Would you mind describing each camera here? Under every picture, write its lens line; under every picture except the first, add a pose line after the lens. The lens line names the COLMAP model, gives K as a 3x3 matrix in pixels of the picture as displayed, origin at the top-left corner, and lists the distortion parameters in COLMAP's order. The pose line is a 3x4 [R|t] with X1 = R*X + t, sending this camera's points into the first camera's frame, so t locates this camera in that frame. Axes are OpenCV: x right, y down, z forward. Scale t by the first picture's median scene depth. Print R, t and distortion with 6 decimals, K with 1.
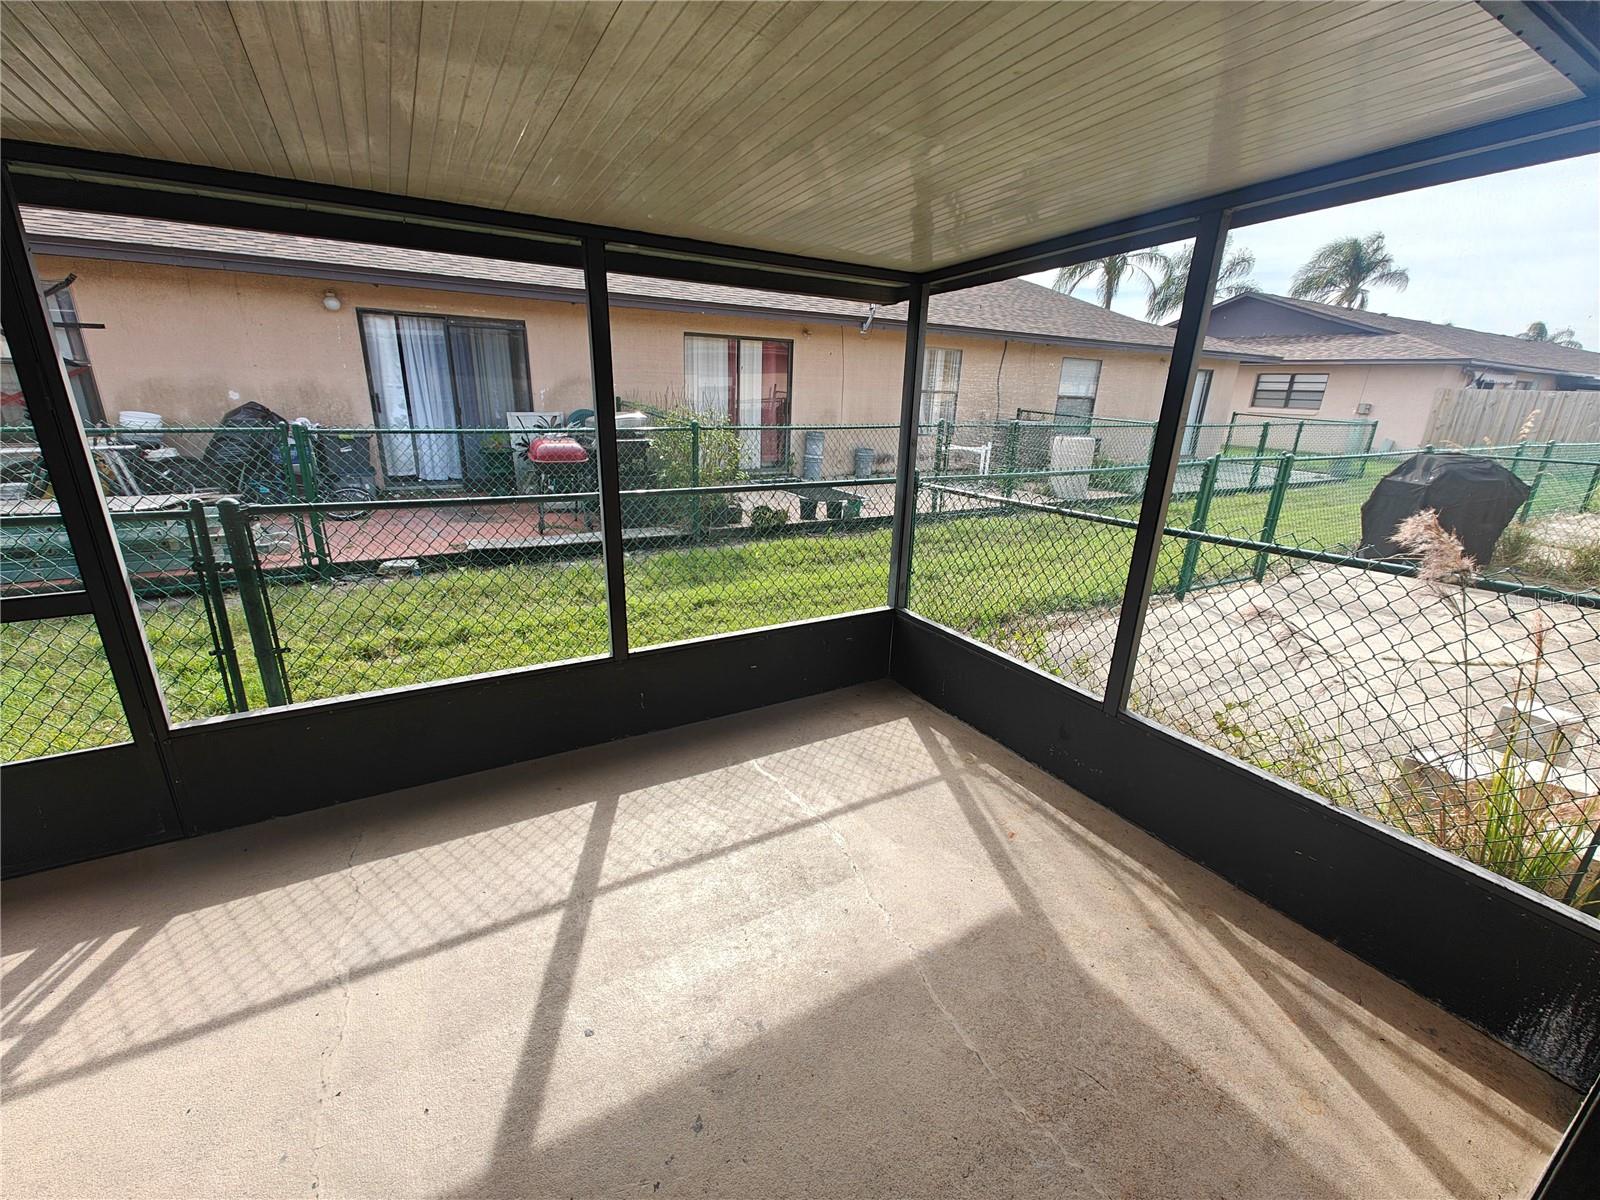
lens RADIAL K [[667.8, 0, 801.9], [0, 667.8, 596.2], [0, 0, 1]] dist [0.008424, -0.002849]
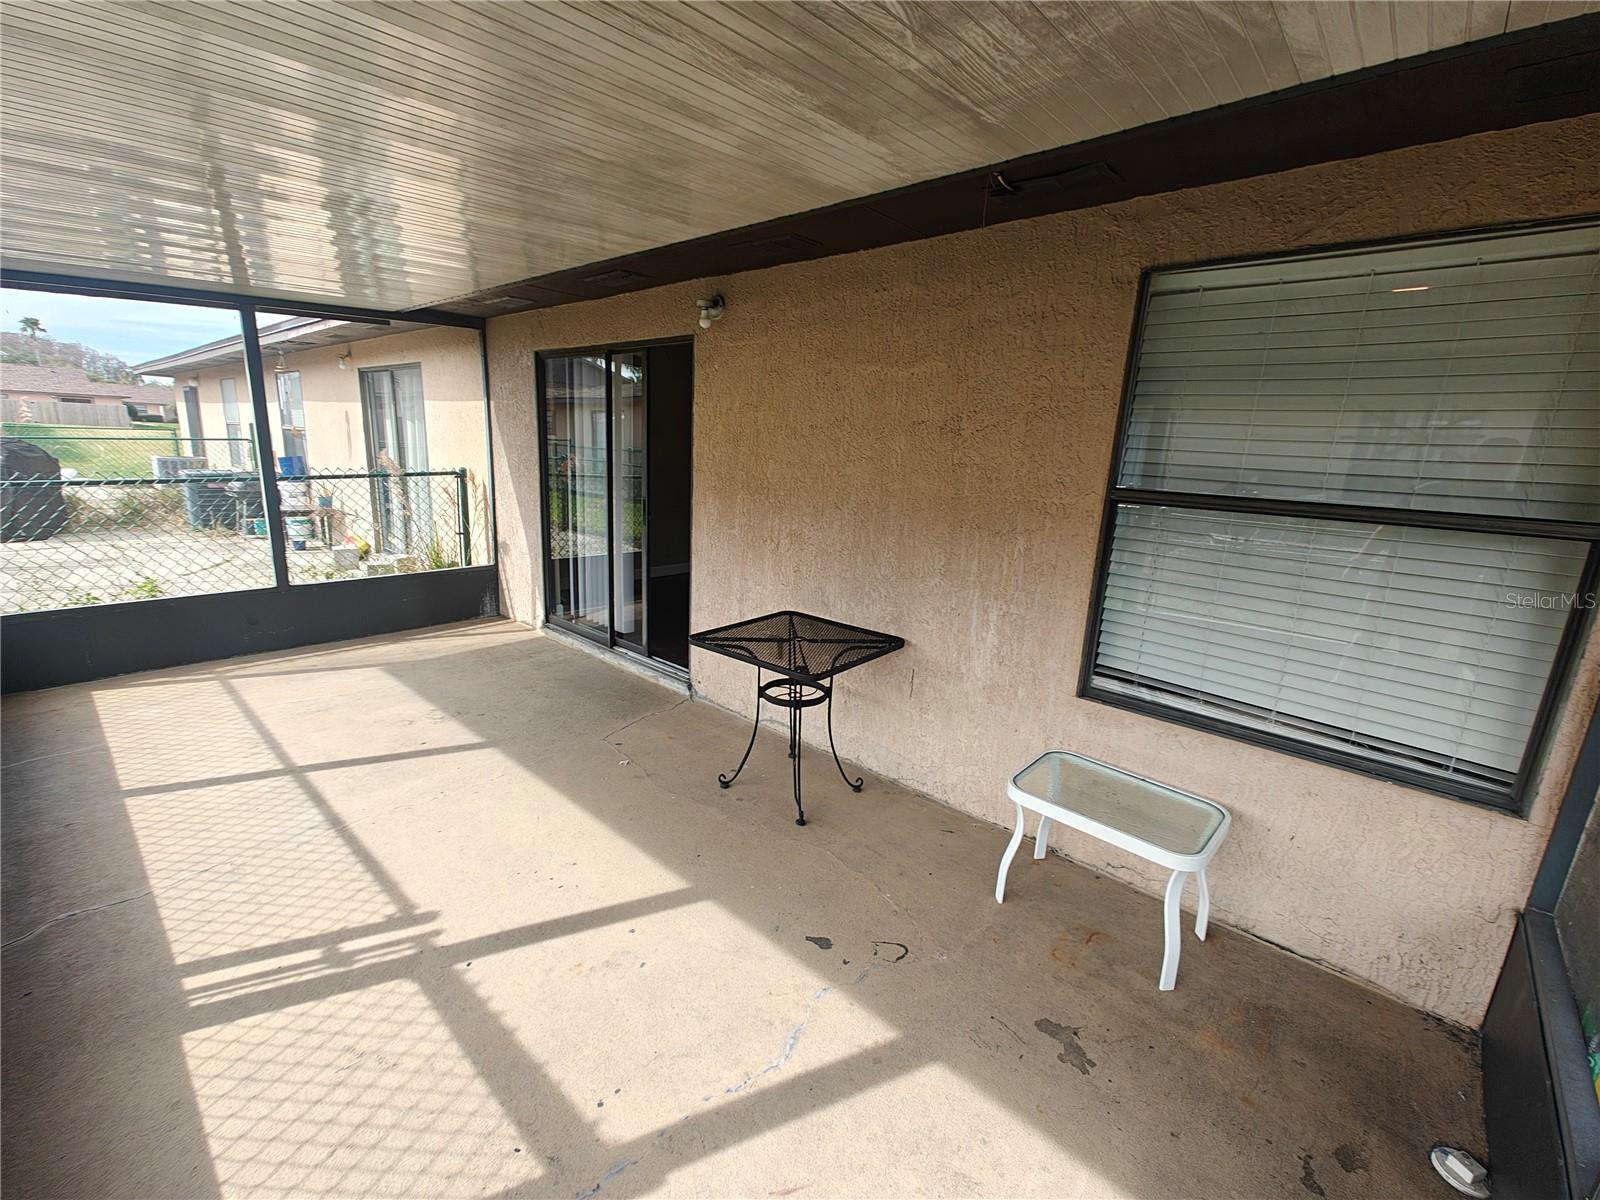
lens RADIAL K [[667.8, 0, 796.0], [0, 667.8, 610.9], [0, 0, 1]] dist [0.008424, -0.002849]
pose [[-0.307909, -0.268130, 0.912851, -1.110138], [0.218660, 0.913840, 0.342176, -0.054668], [-0.925948, 0.304963, -0.222751, 0.158605]]
